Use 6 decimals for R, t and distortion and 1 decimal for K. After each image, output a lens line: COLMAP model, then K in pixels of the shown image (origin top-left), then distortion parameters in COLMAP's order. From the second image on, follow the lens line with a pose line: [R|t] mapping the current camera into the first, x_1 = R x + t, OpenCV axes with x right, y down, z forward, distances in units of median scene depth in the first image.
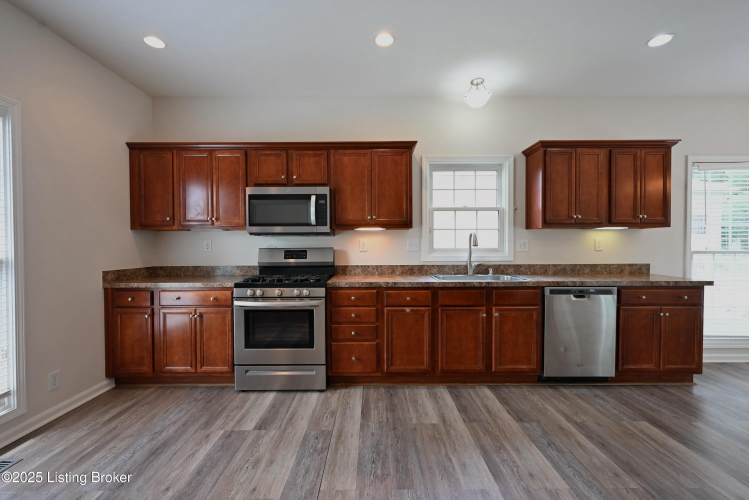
lens RADIAL K [[318.9, 0, 375.0], [0, 318.9, 252.4], [0, 0, 1]] dist [-0.000465, 0.000454]
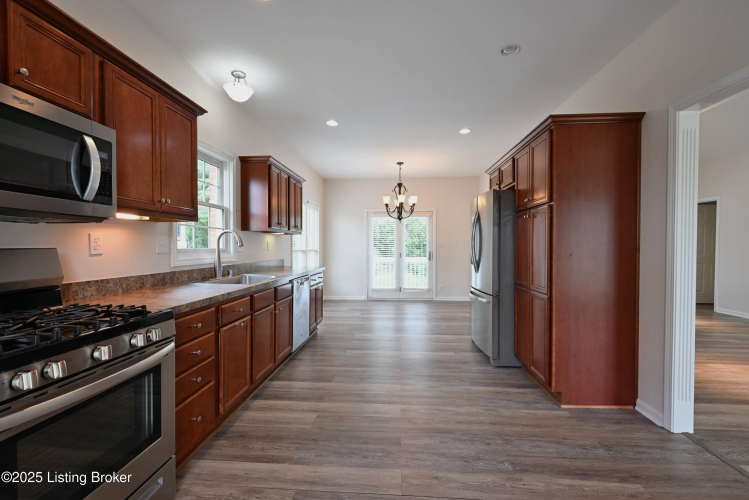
lens RADIAL K [[318.9, 0, 374.0], [0, 318.9, 252.0], [0, 0, 1]] dist [-0.000465, 0.000454]
pose [[0.080783, -0.013258, 0.996644, -0.670195], [0.014450, 0.999822, 0.012129, -0.008983], [-0.996627, 0.013422, 0.080960, 0.580584]]
